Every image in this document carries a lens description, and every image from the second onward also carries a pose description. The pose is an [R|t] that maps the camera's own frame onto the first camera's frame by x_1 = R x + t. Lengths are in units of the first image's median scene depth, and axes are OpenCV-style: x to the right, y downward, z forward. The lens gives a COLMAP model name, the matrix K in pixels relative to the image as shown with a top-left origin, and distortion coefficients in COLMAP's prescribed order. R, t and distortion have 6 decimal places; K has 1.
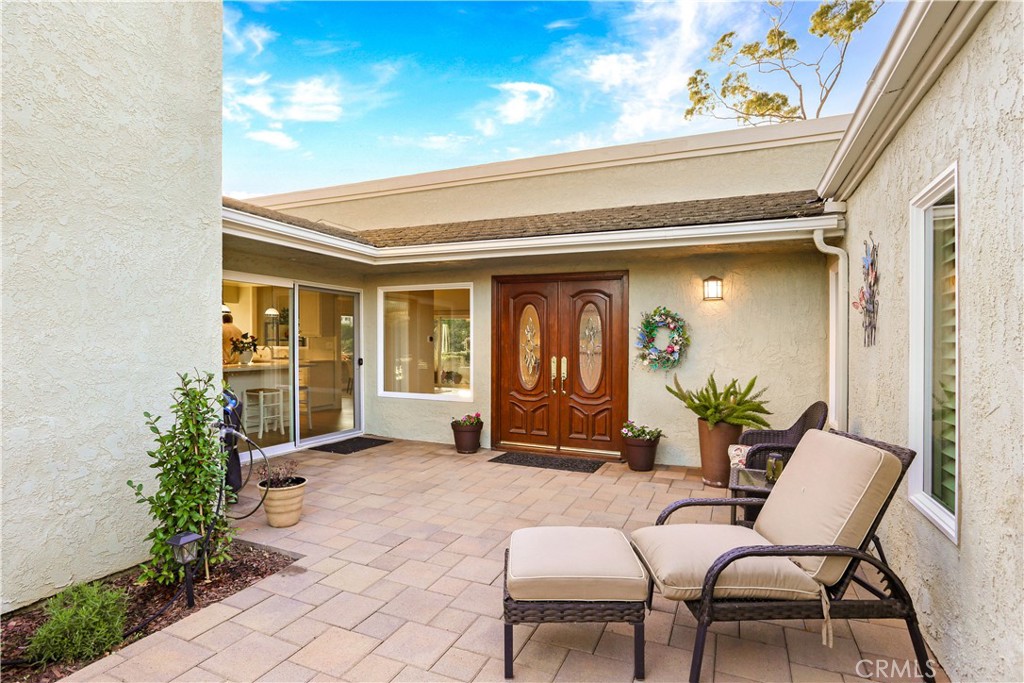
lens RADIAL K [[524.1, 0, 522.4], [0, 524.1, 338.9], [0, 0, 1]] dist [-0.004874, 0.000041]
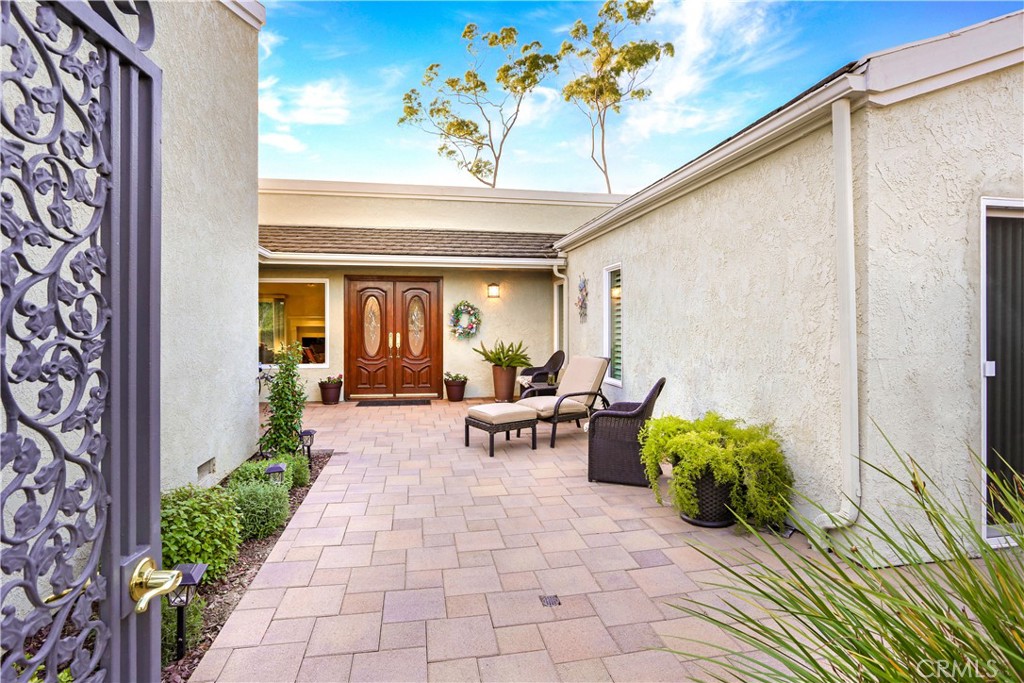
lens RADIAL K [[524.1, 0, 504.4], [0, 524.1, 319.6], [0, 0, 1]] dist [-0.004874, 0.000041]
pose [[0.848746, -0.002701, 0.528793, -0.468736], [0.003197, 0.999995, -0.000022, -0.001622], [-0.528790, 0.001709, 0.848751, -0.423695]]
